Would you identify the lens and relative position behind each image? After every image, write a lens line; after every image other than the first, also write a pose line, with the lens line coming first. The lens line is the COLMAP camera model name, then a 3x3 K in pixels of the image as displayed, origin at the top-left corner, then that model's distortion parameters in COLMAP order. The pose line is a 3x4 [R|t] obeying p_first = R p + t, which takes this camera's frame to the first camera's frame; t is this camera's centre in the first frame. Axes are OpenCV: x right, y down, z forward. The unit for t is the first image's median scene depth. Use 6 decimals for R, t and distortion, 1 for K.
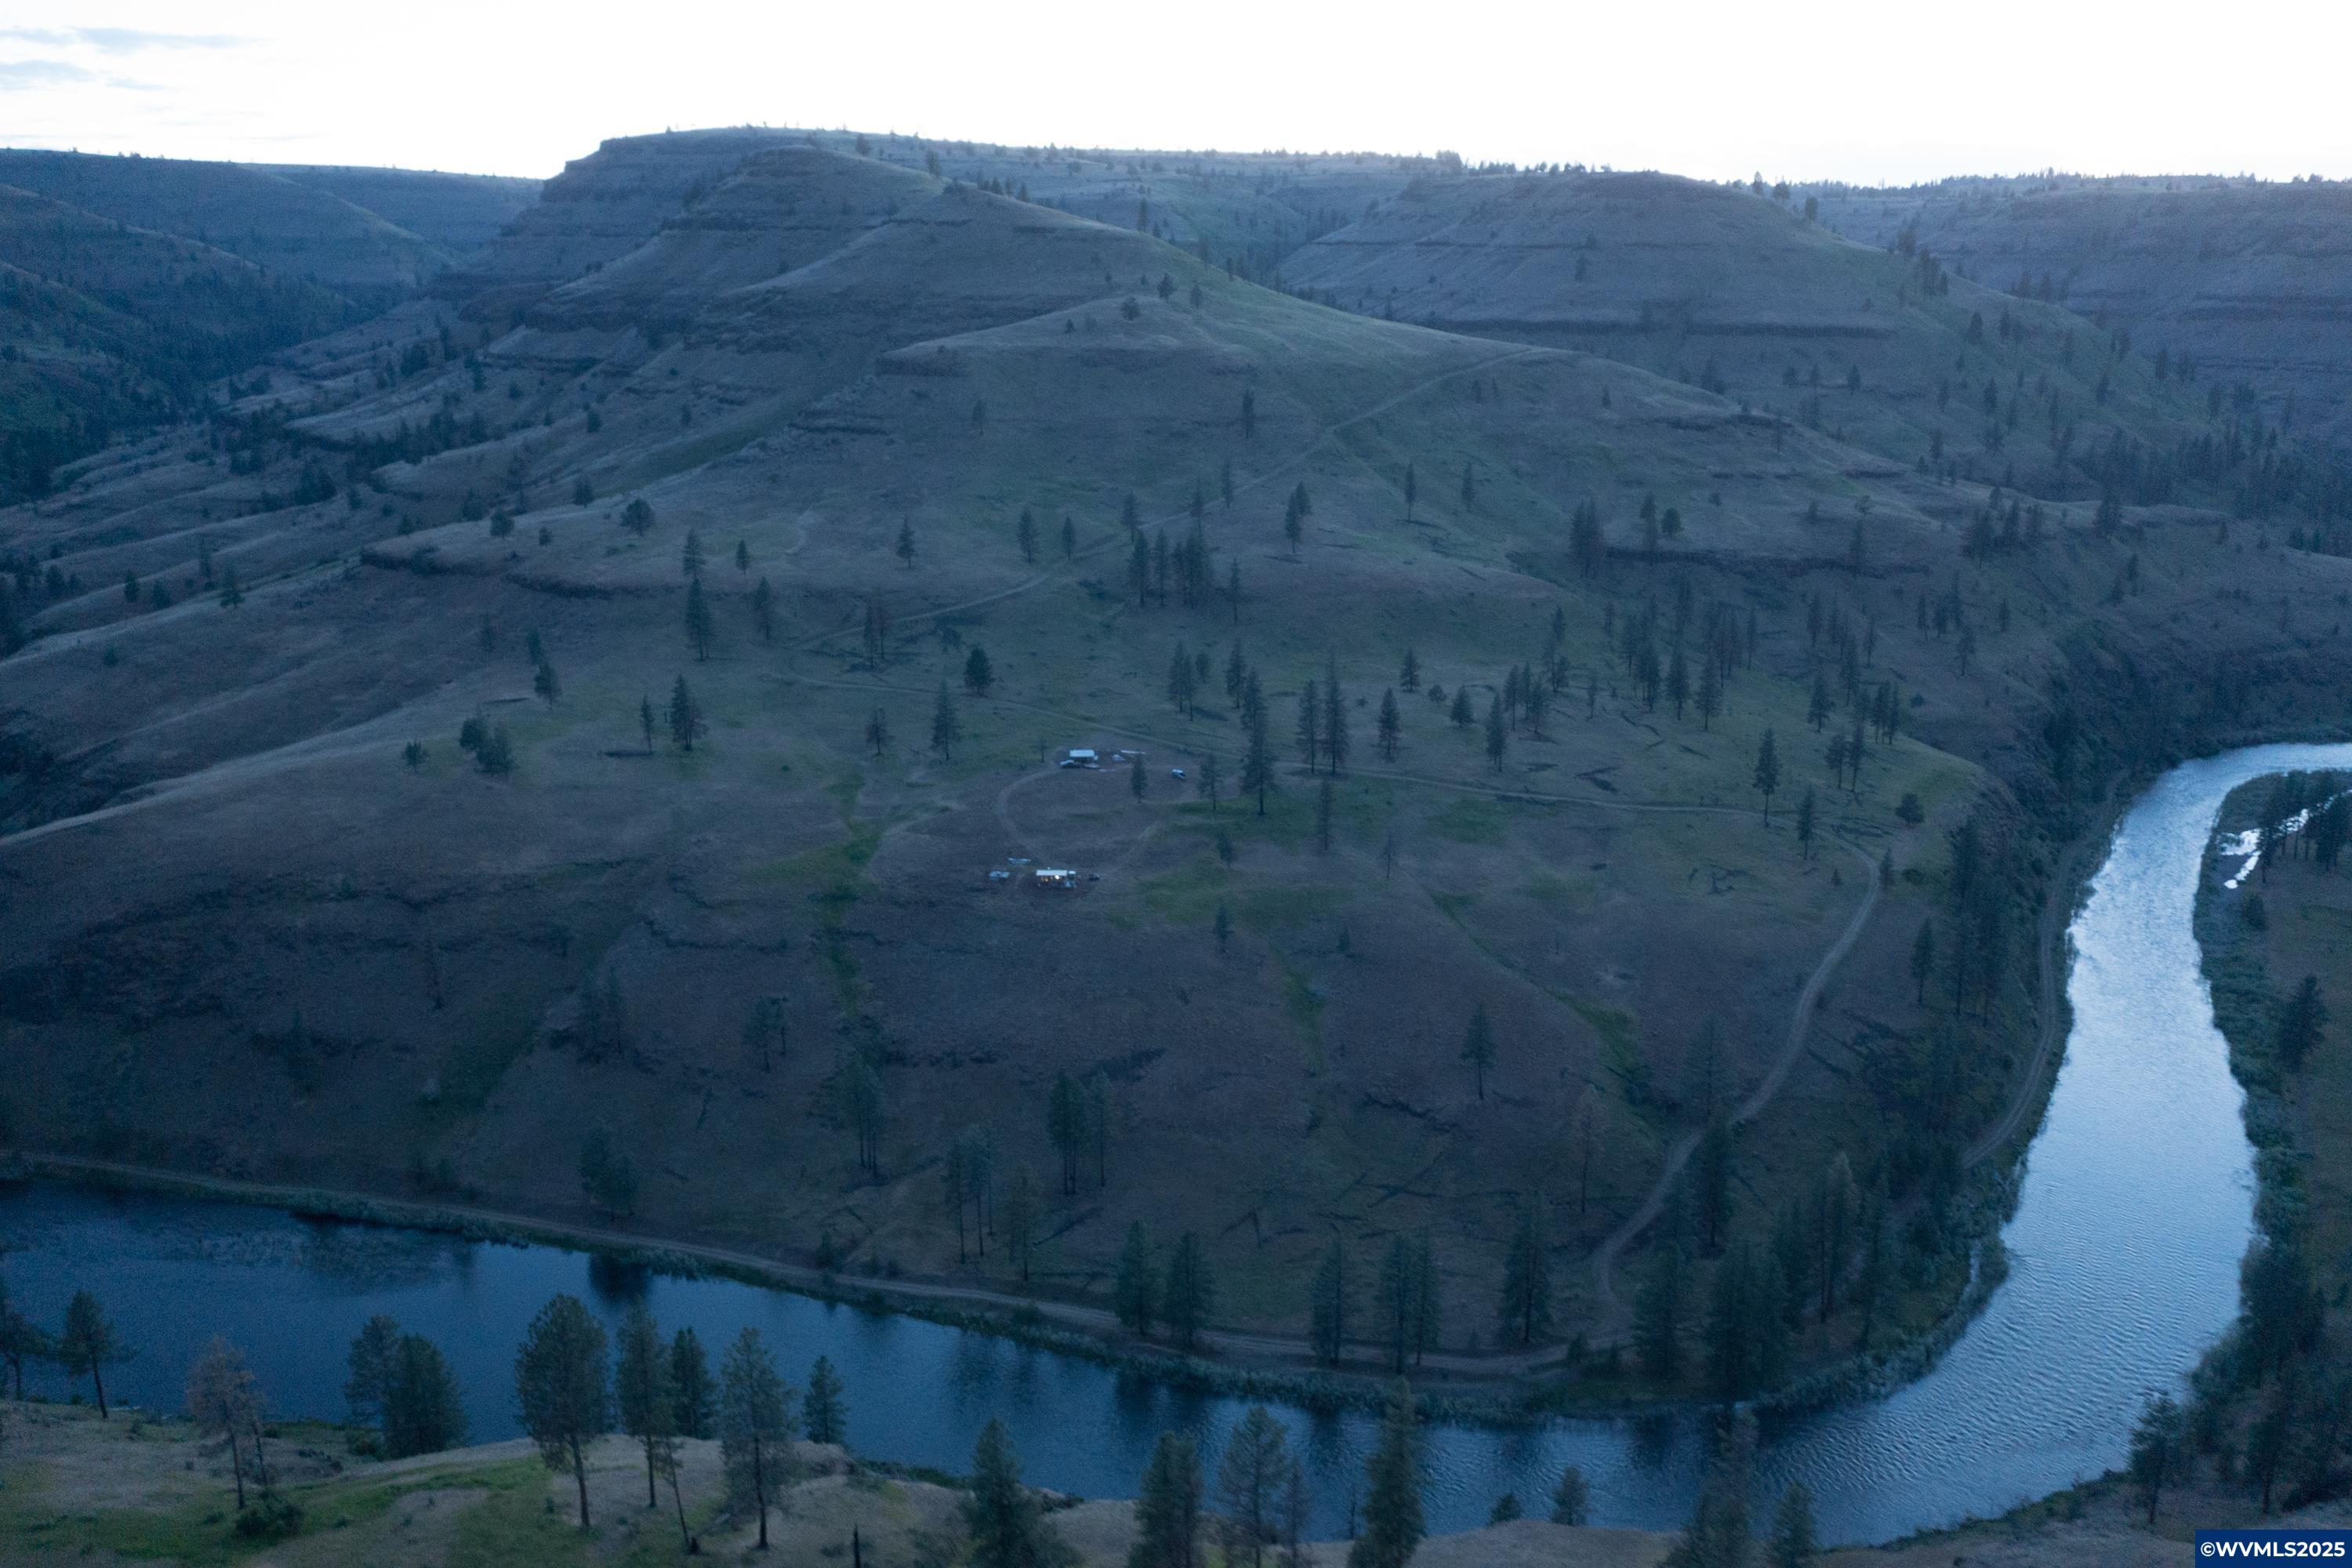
lens RADIAL K [[1866.5, 0, 1181.3], [0, 1866.5, 783.8], [0, 0, 1]] dist [-0.022932, 0.019534]
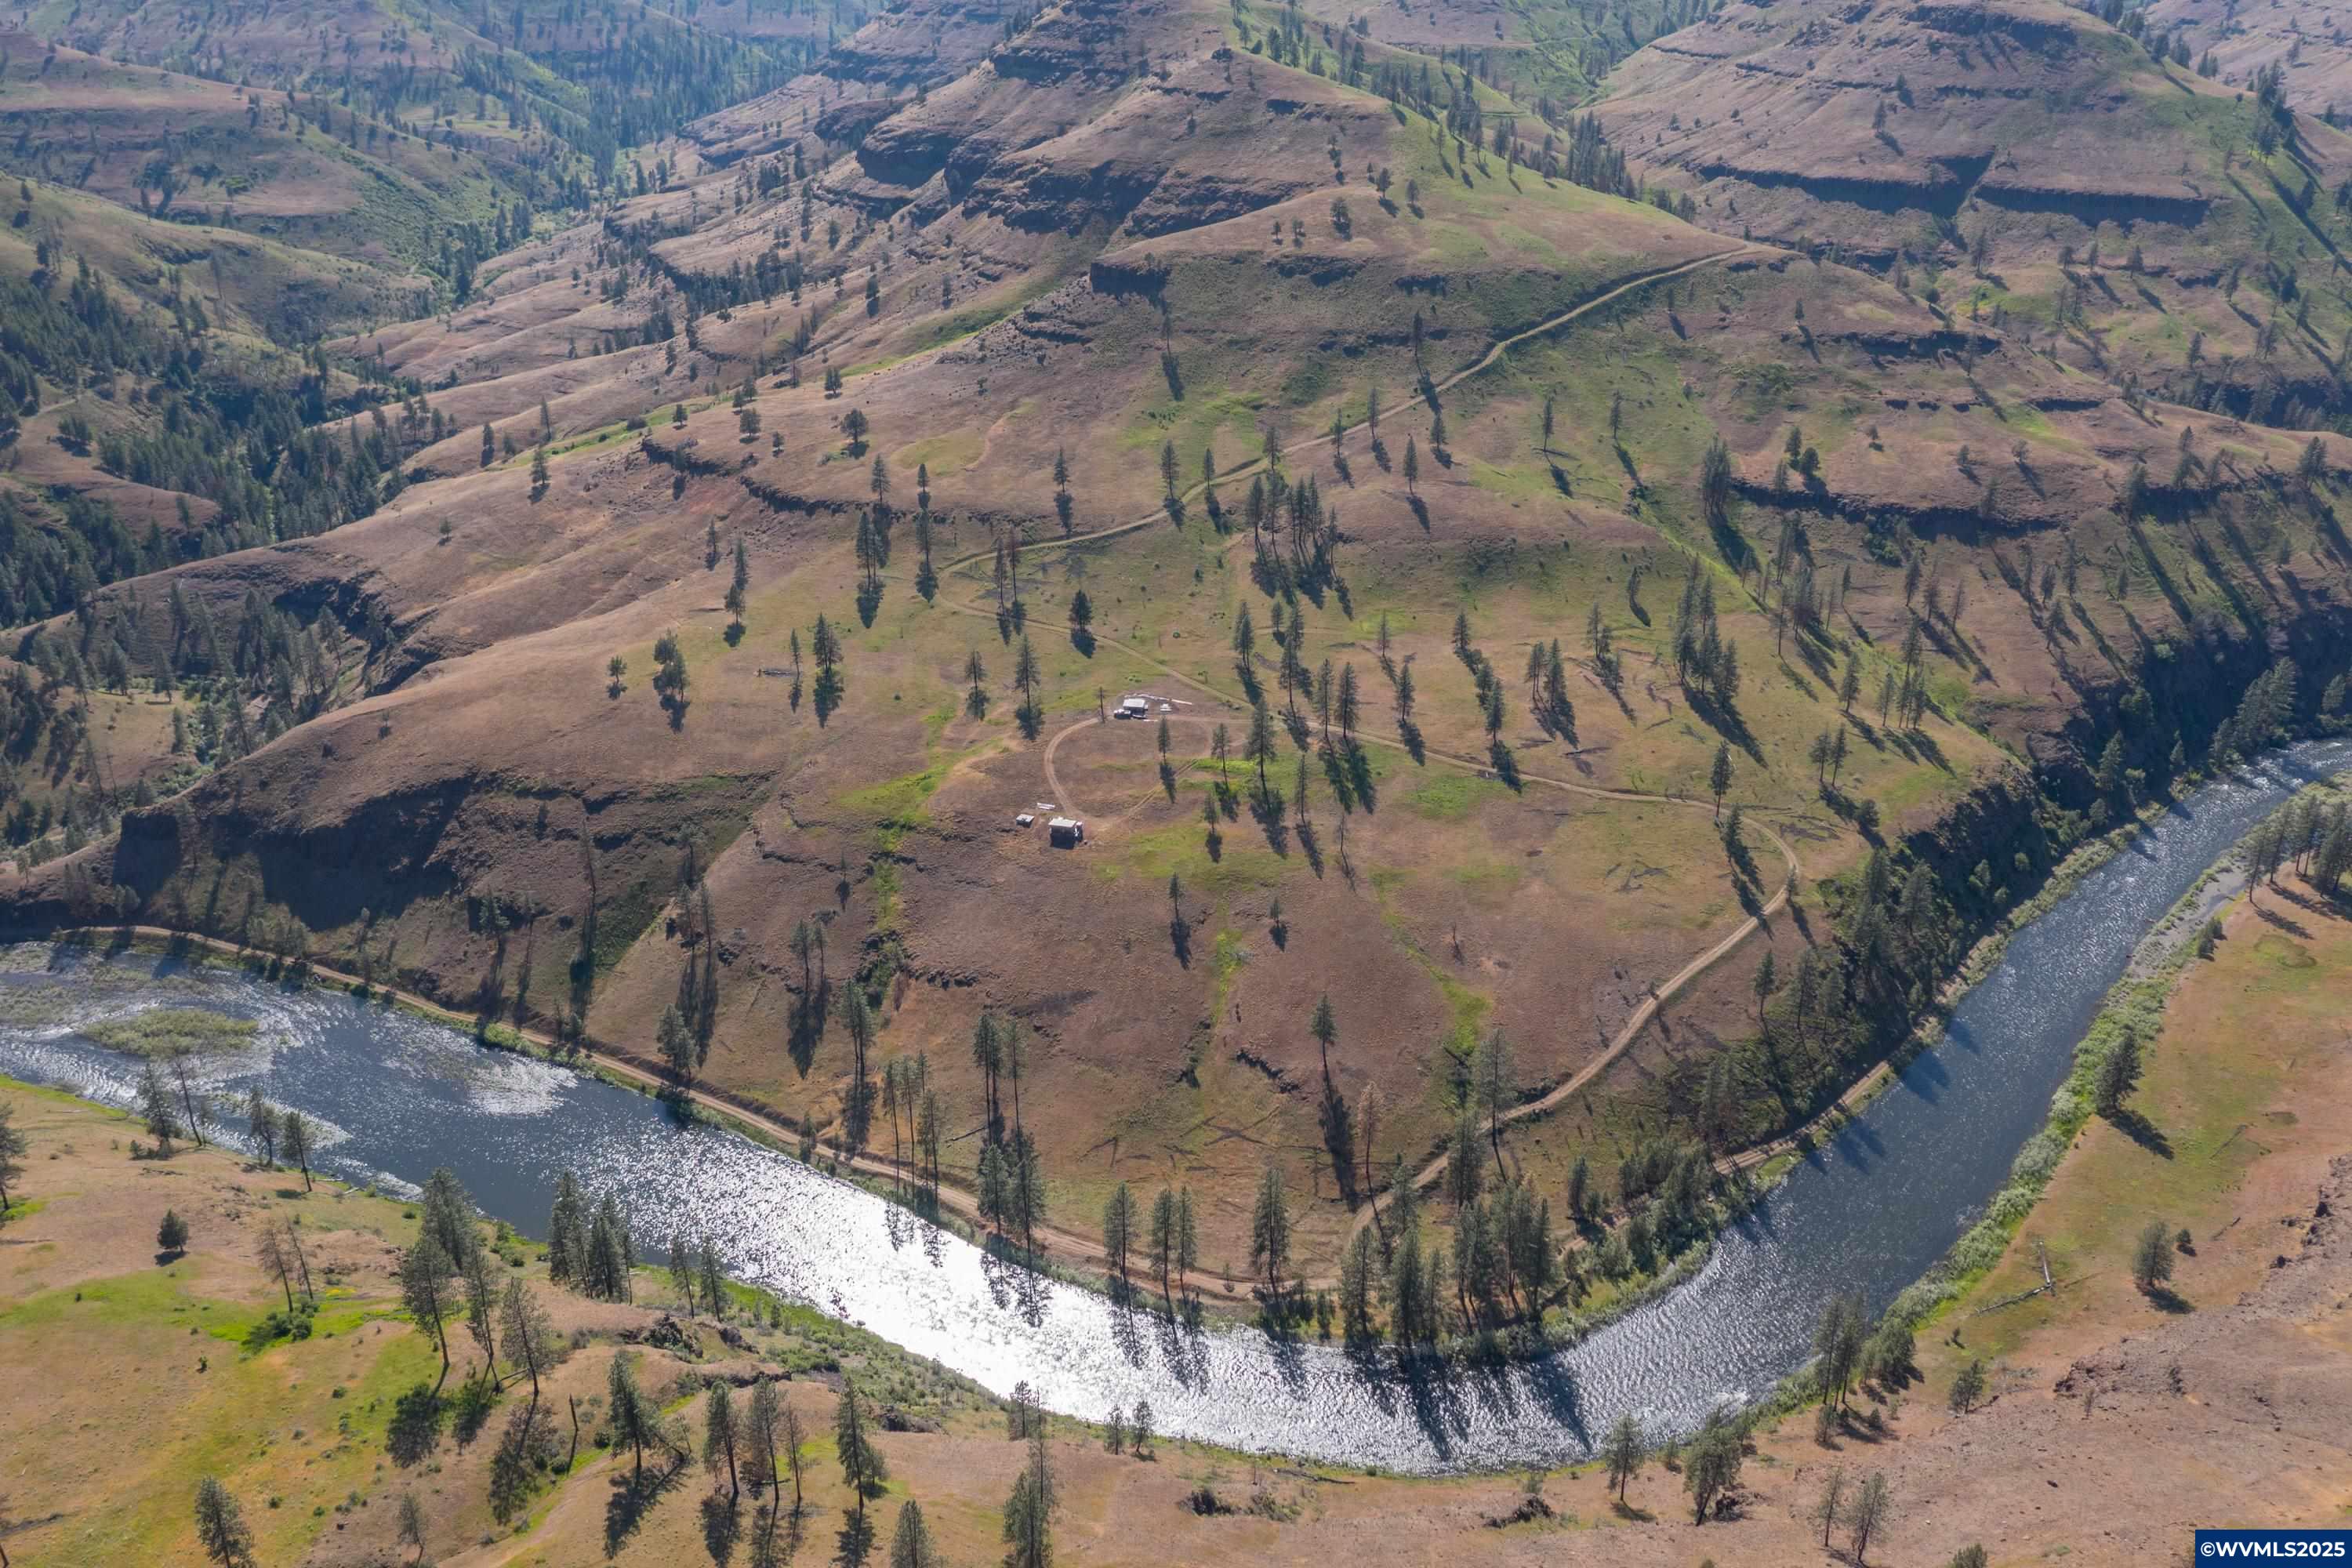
lens RADIAL K [[1866.5, 0, 1182.7], [0, 1866.5, 773.1], [0, 0, 1]] dist [-0.022932, 0.019534]
pose [[0.971924, 0.095746, -0.214934, 0.144995], [-0.062131, 0.985476, 0.158040, -0.099081], [0.226944, -0.140248, 0.963757, -0.092858]]
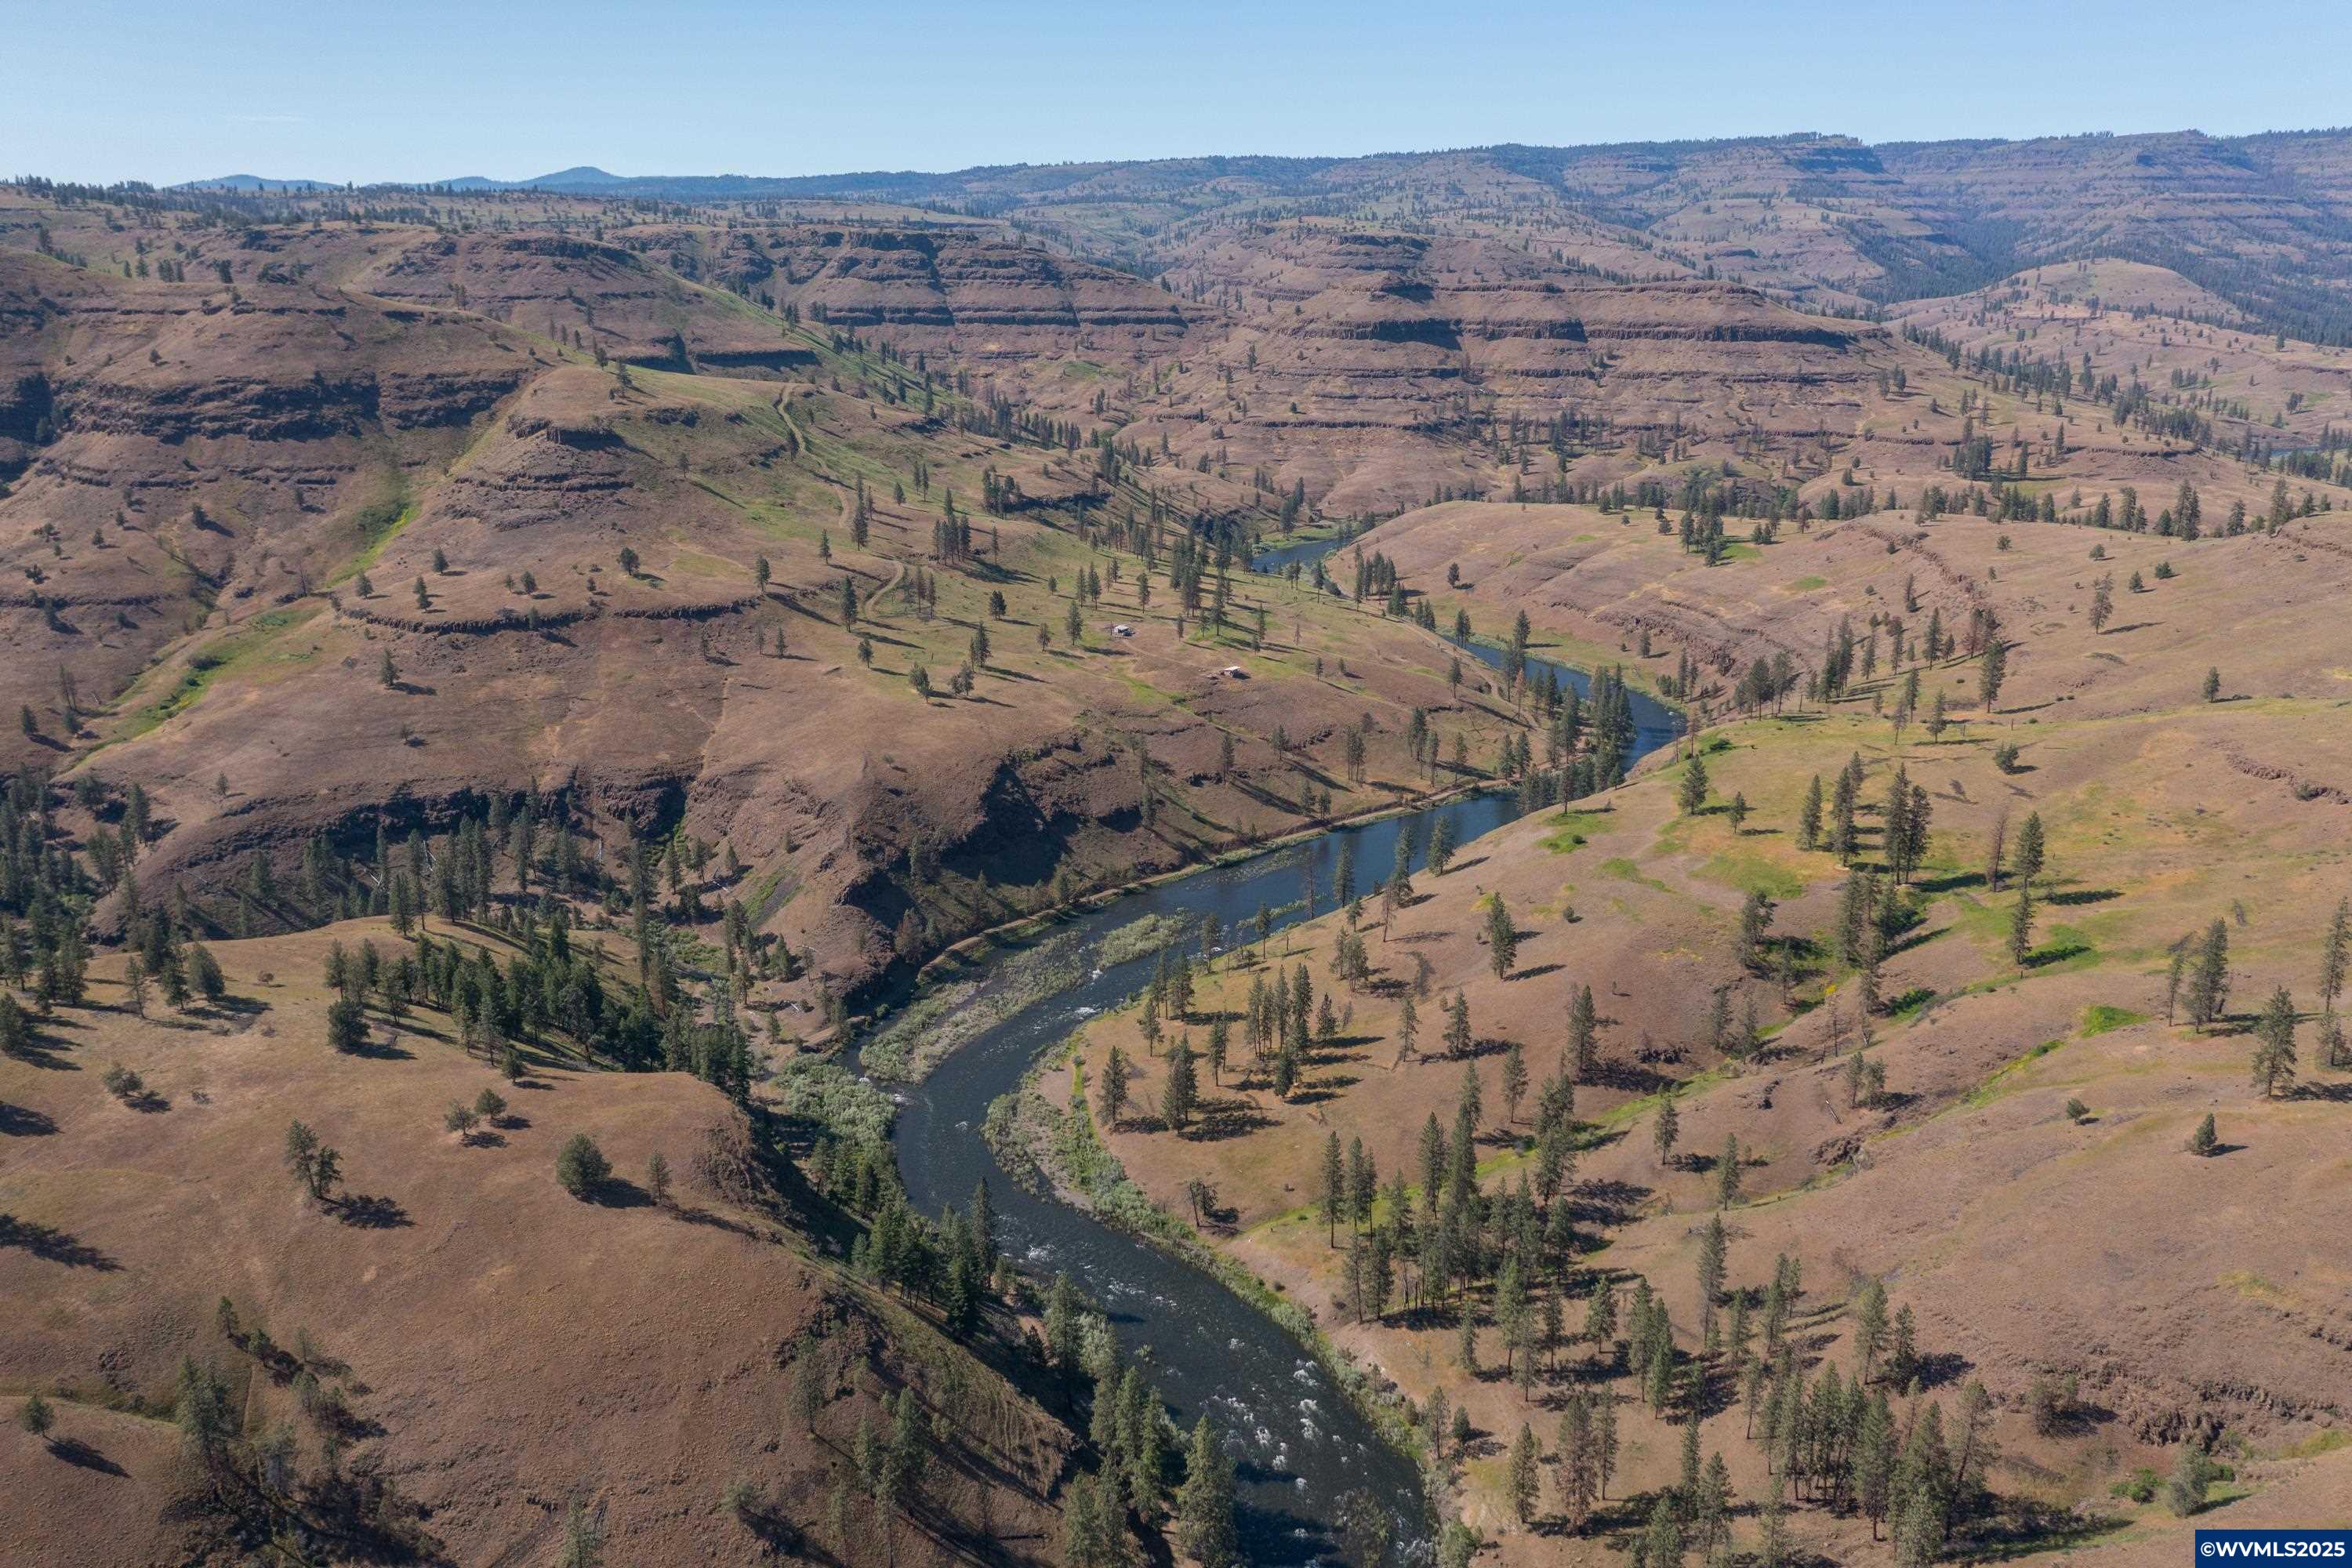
lens RADIAL K [[1866.5, 0, 1184.2], [0, 1866.5, 780.5], [0, 0, 1]] dist [-0.022932, 0.019534]
pose [[0.560254, -0.237788, 0.793456, -0.924975], [0.225549, 0.965507, 0.130091, -0.058959], [-0.797021, 0.106079, 0.594562, -0.081183]]
